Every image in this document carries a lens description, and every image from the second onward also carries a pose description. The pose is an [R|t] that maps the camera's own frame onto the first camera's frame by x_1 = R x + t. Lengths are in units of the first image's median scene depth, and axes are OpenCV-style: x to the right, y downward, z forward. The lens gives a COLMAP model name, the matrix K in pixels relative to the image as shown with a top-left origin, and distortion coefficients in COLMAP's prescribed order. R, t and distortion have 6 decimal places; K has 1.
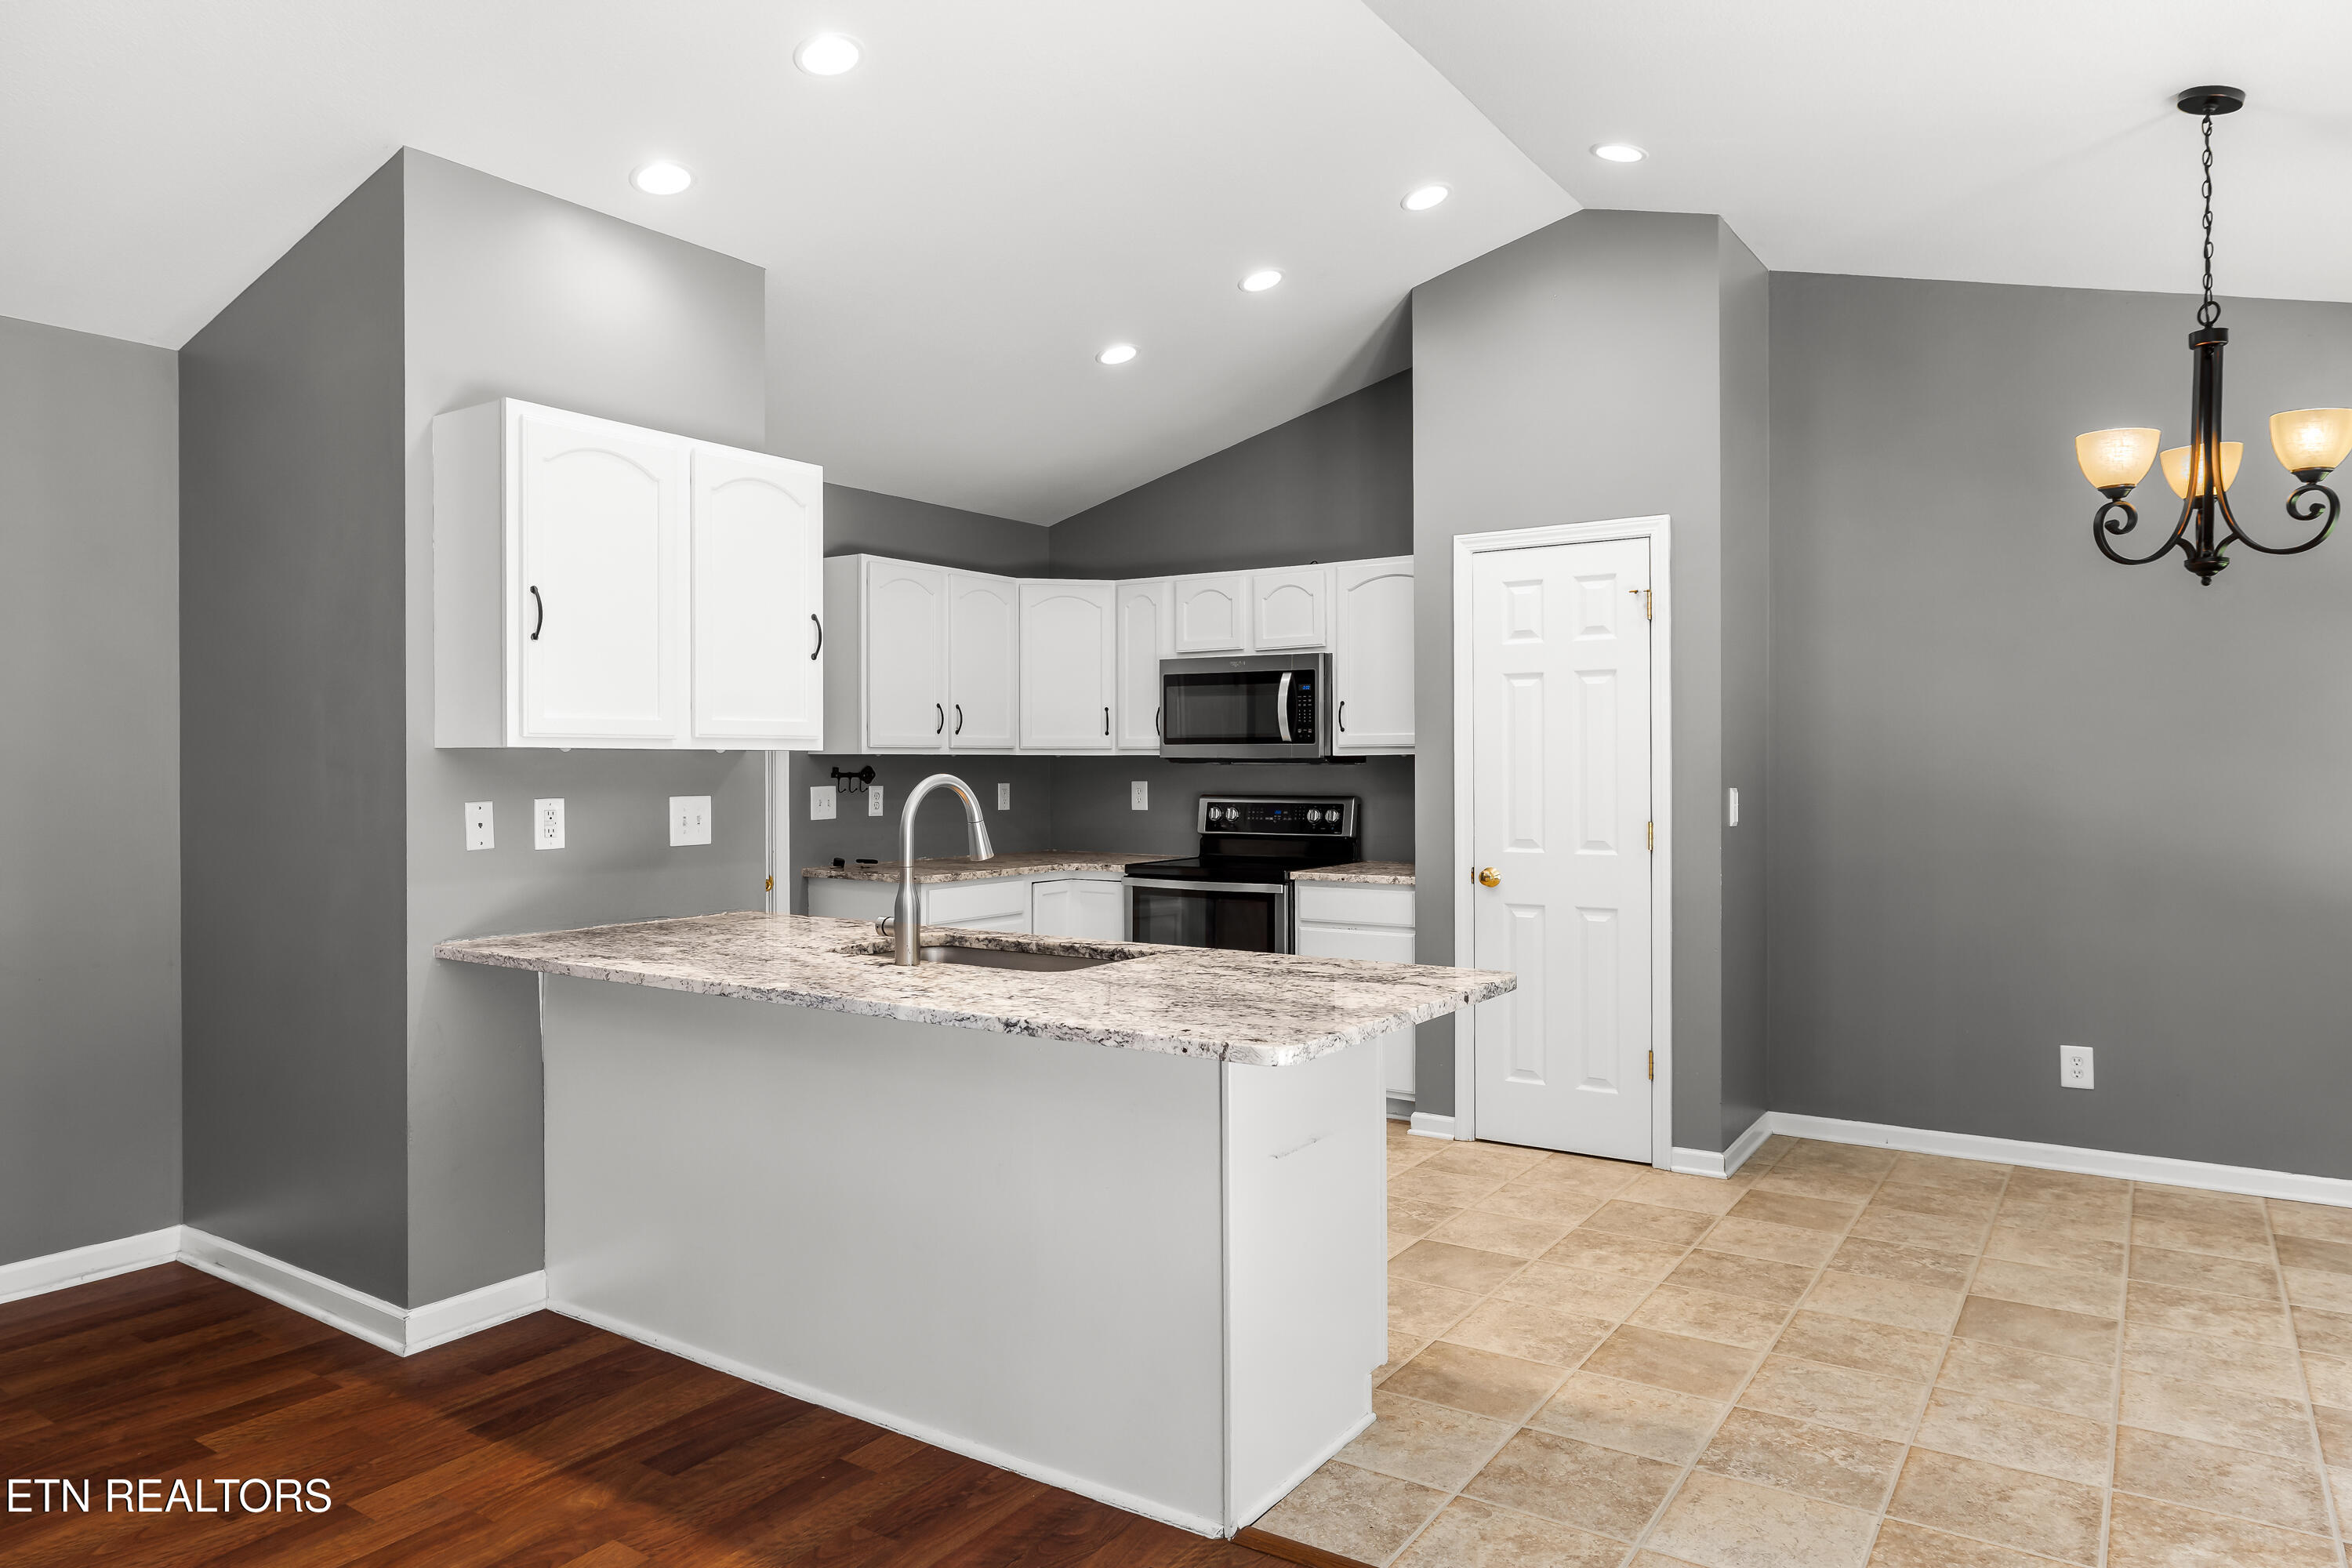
lens RADIAL K [[1480.5, 0, 1169.9], [0, 1480.5, 779.1], [0, 0, 1]] dist [-0.006315, 0.003873]
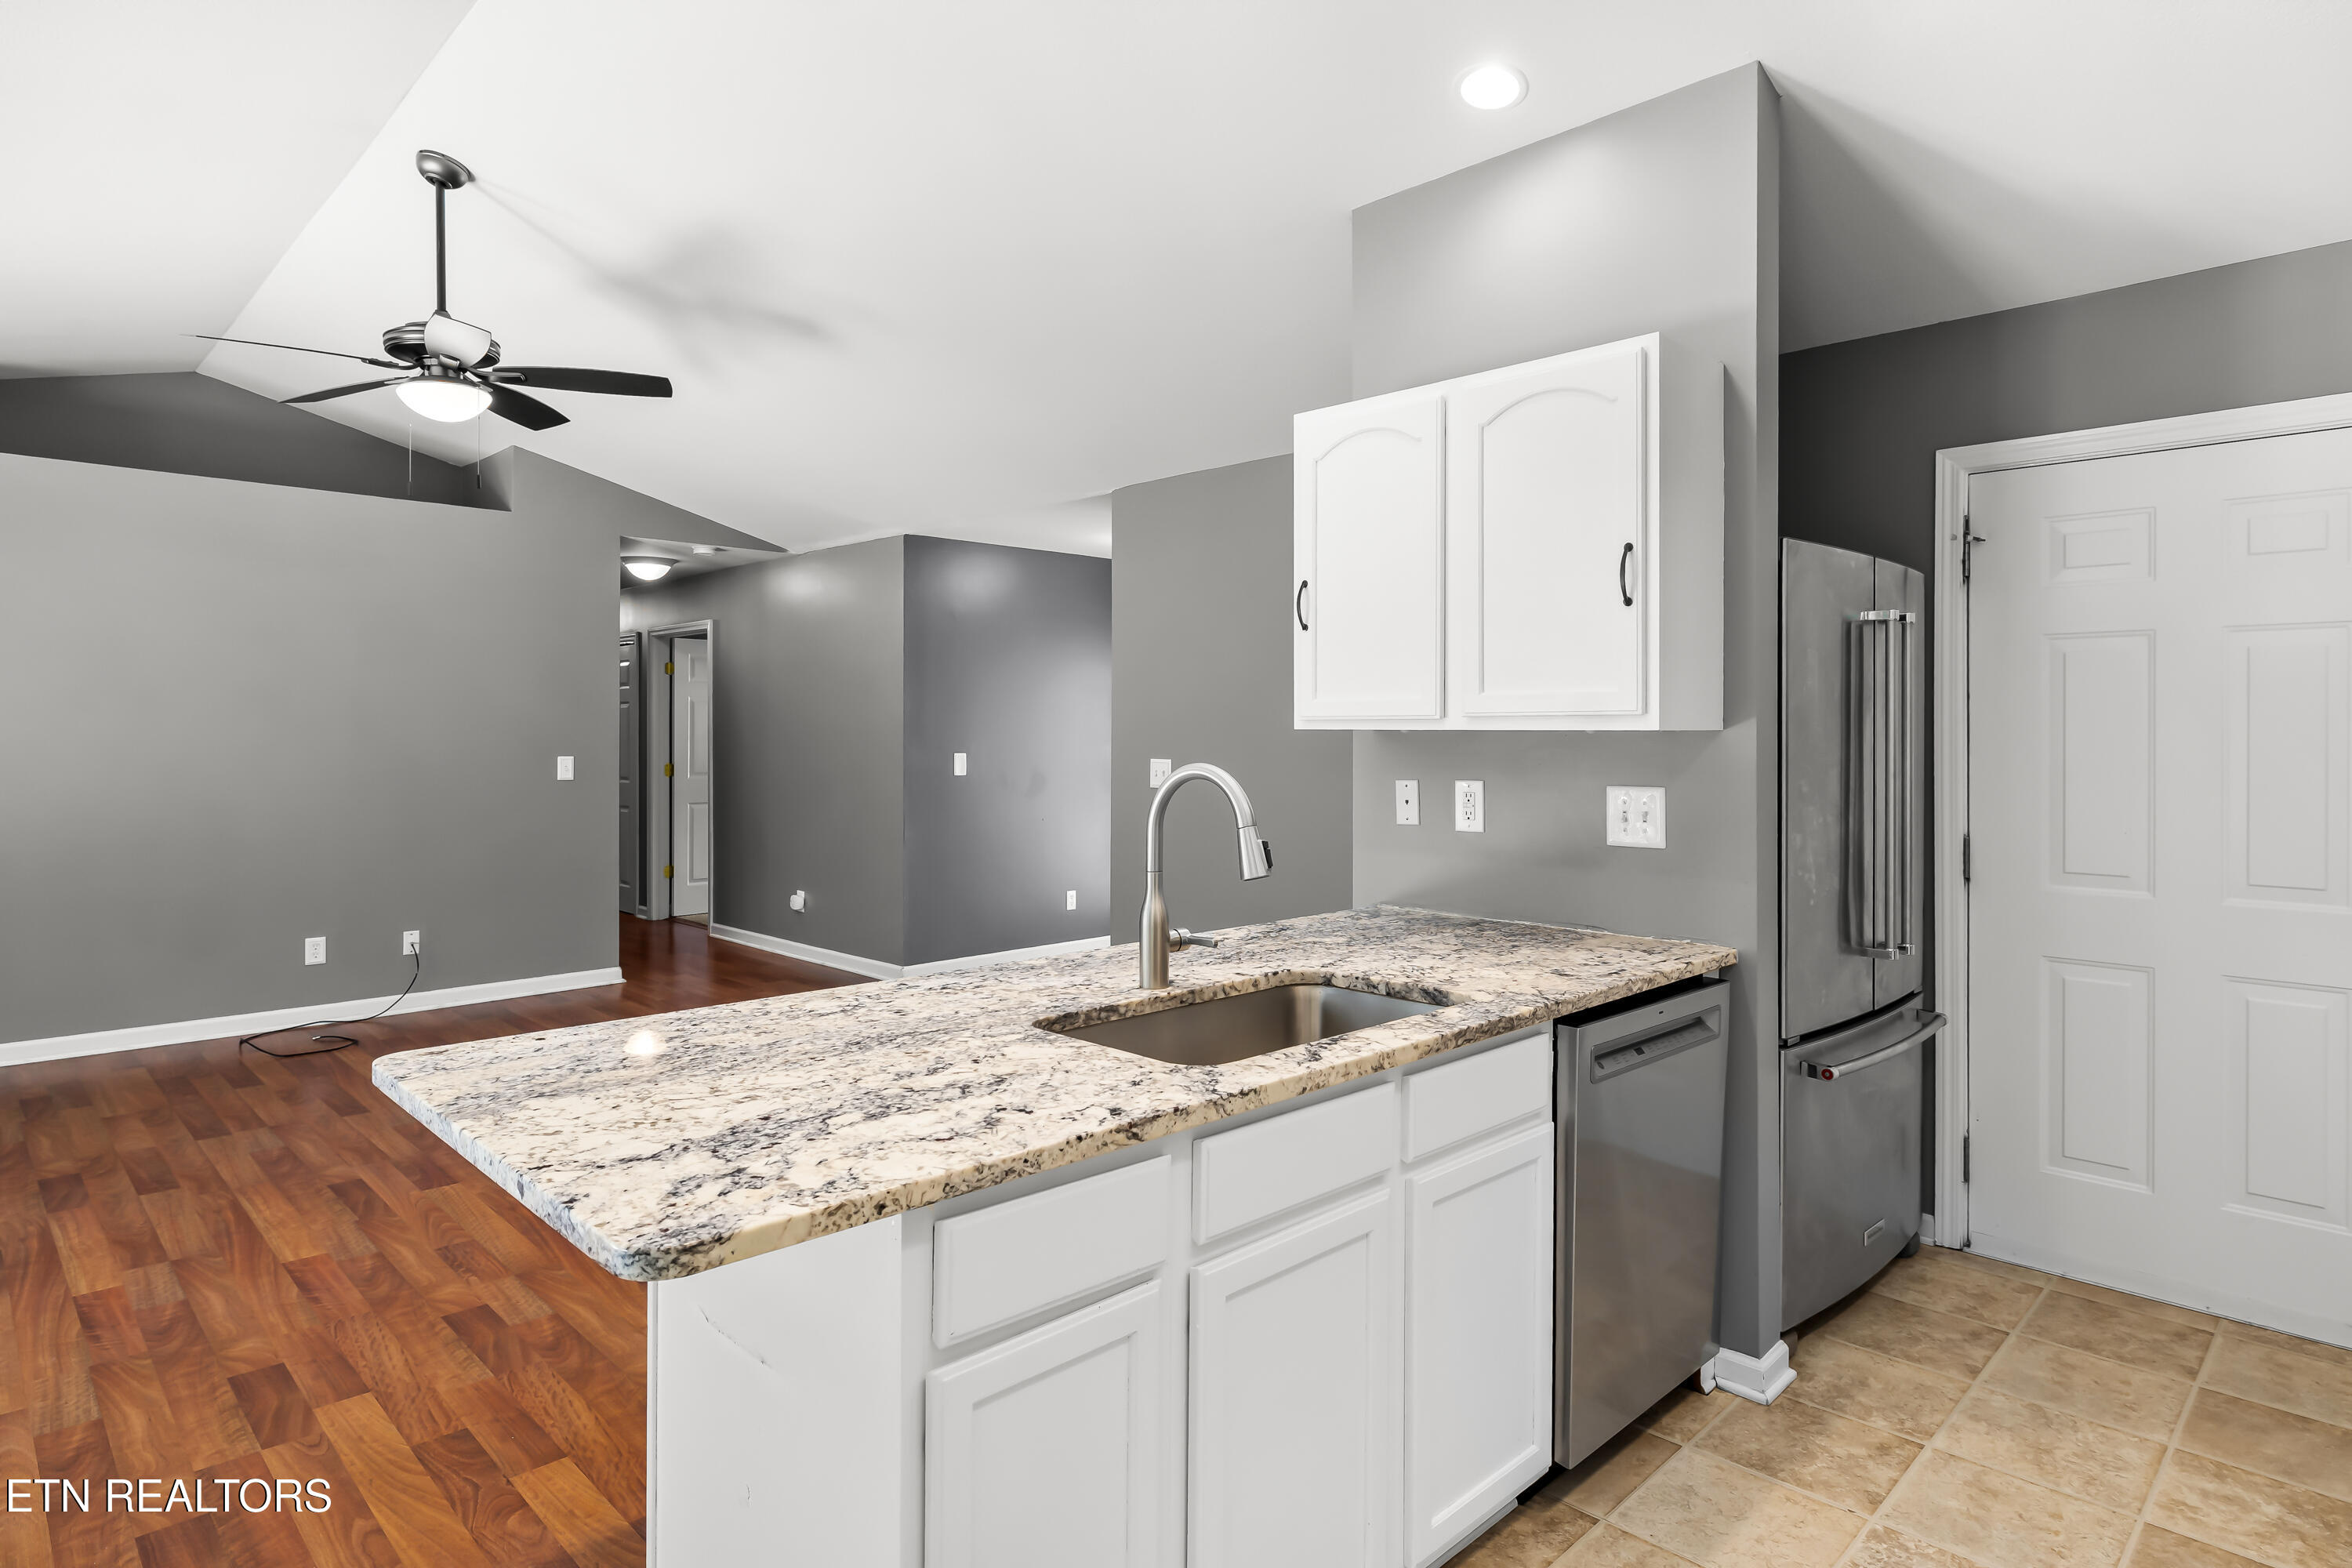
lens RADIAL K [[1279.5, 0, 1163.5], [0, 1279.5, 744.2], [0, 0, 1]] dist [-0.000773, 0.000167]
pose [[-0.199081, 0.009233, -0.979940, 0.419297], [-0.012221, 0.999854, 0.011903, -0.017101], [0.979907, 0.014345, -0.198939, 0.899858]]
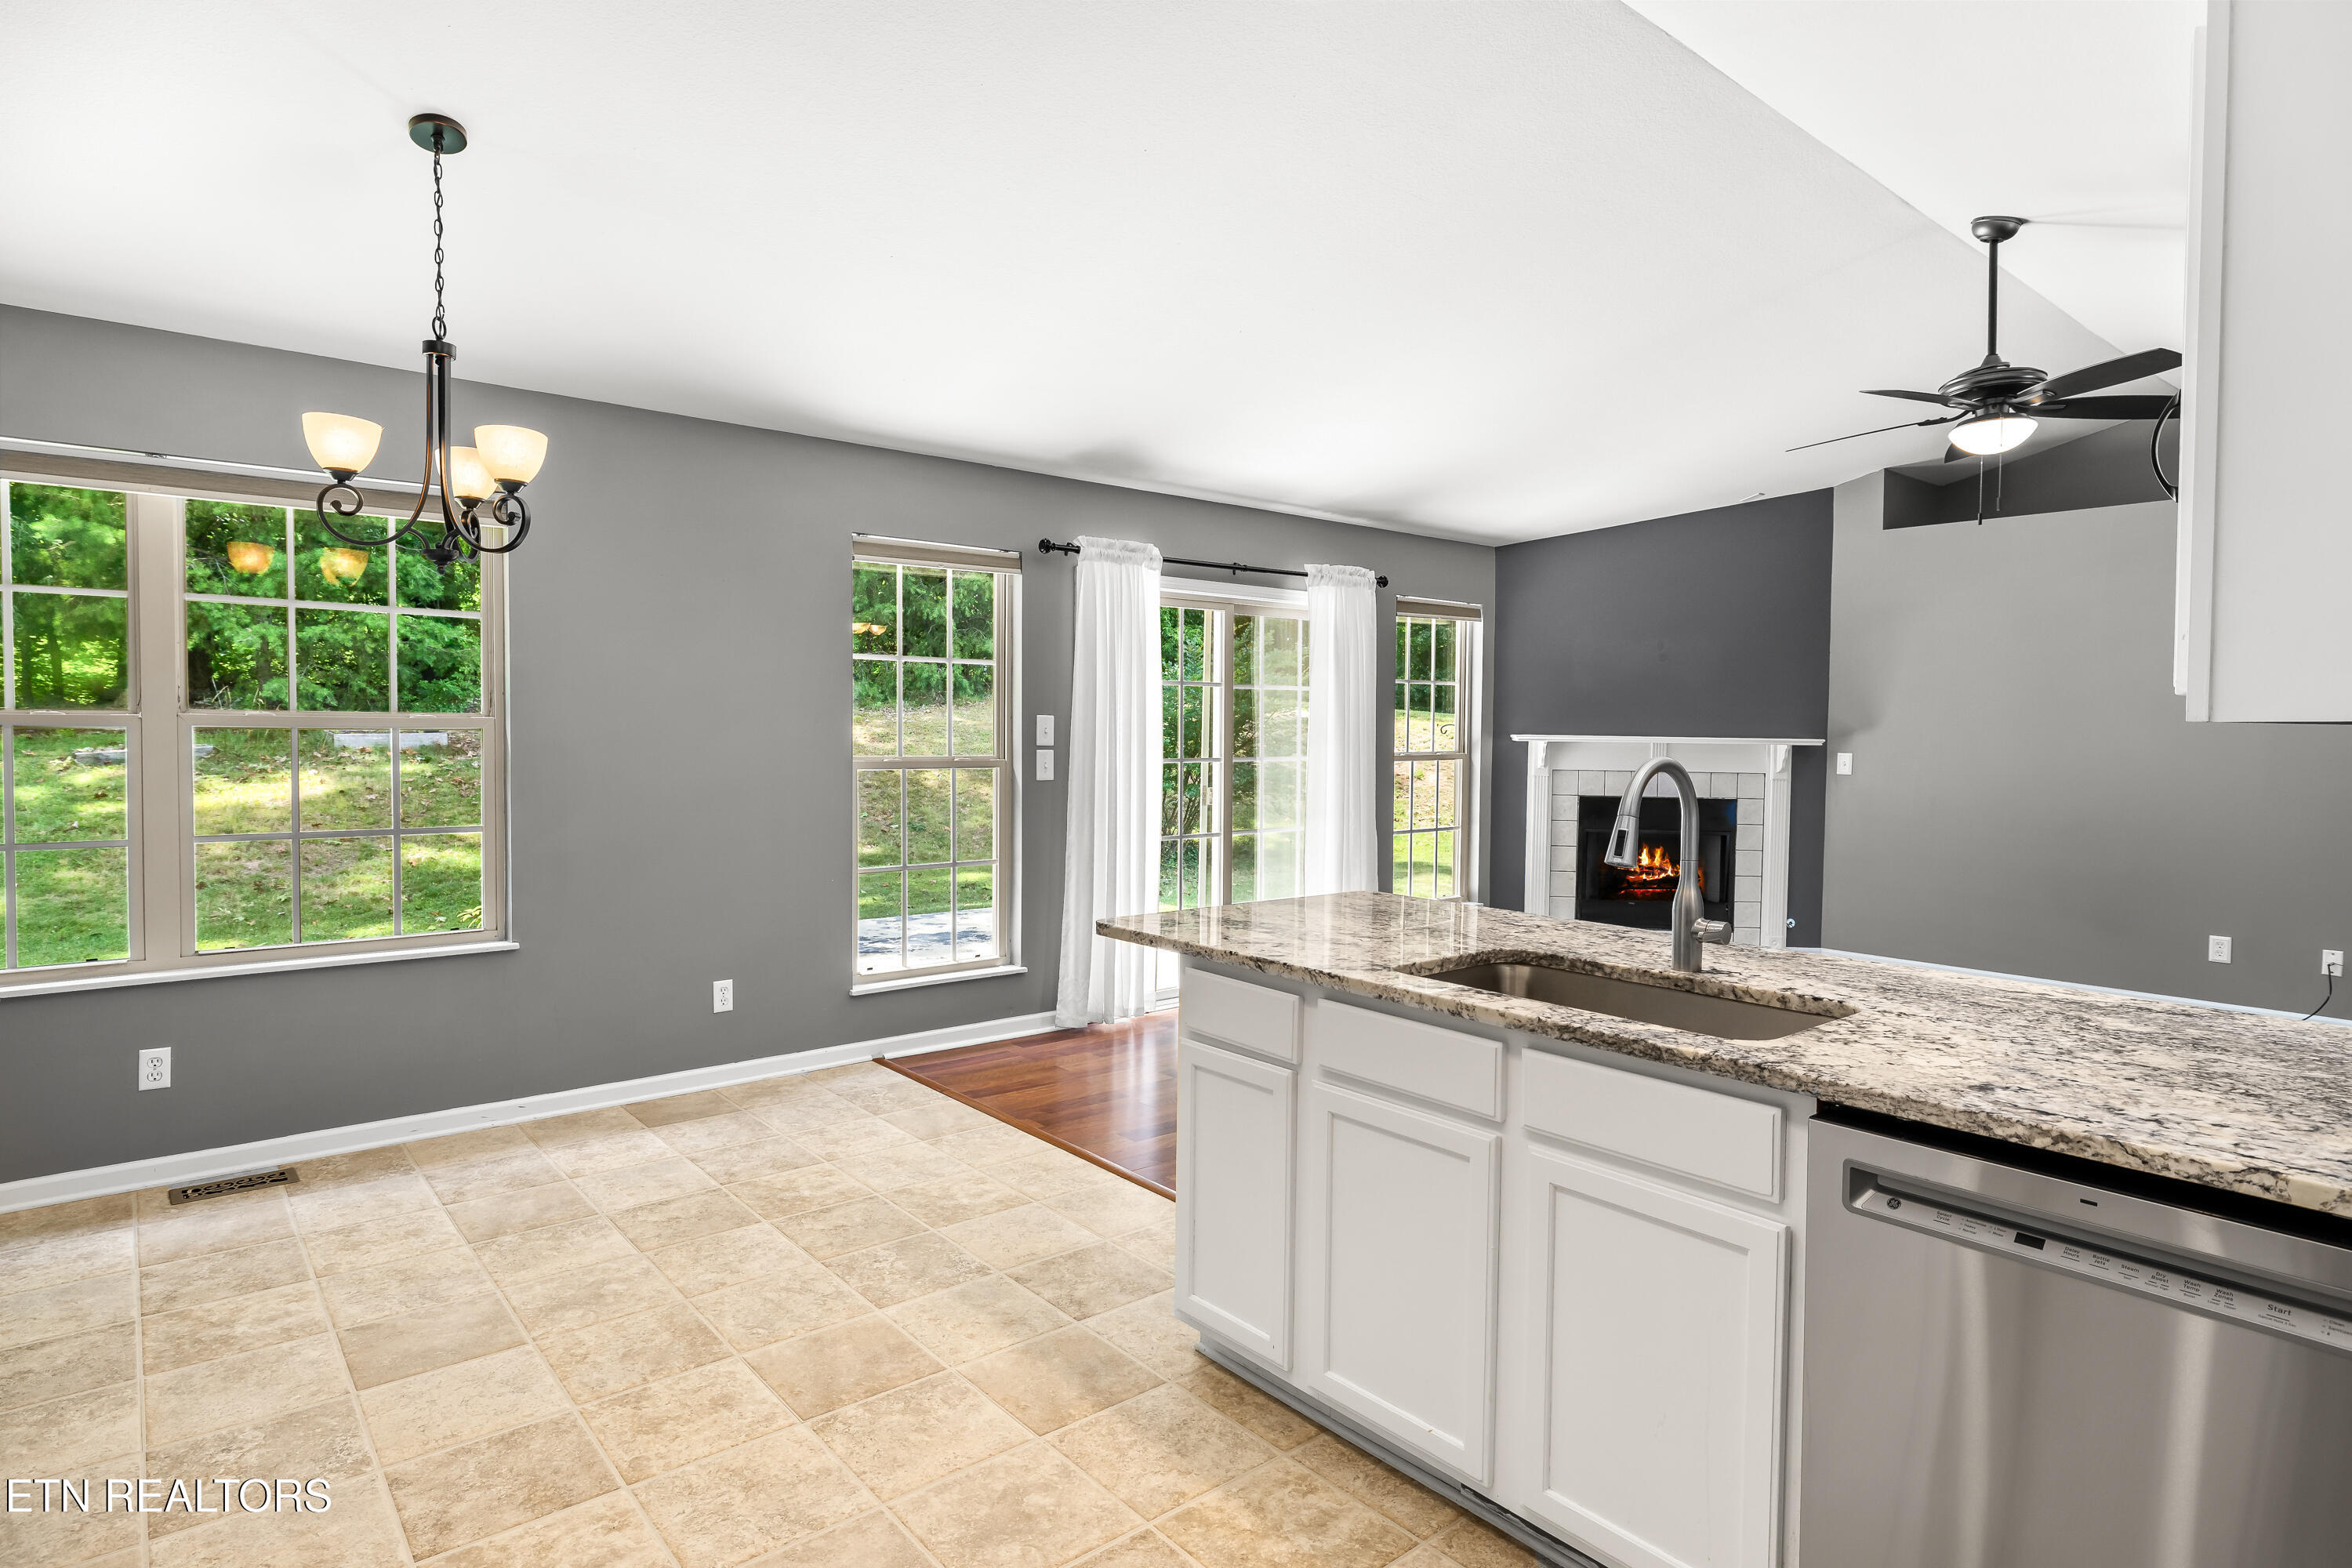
lens RADIAL K [[1256.8, 0, 1178.2], [0, 1256.8, 765.7], [0, 0, 1]] dist [-0.001608, 0.000213]
pose [[-0.961980, -0.012862, 0.272816, -0.069464], [-0.002176, 0.999220, 0.039433, -0.019581], [-0.273110, 0.037340, -0.961258, 1.409964]]
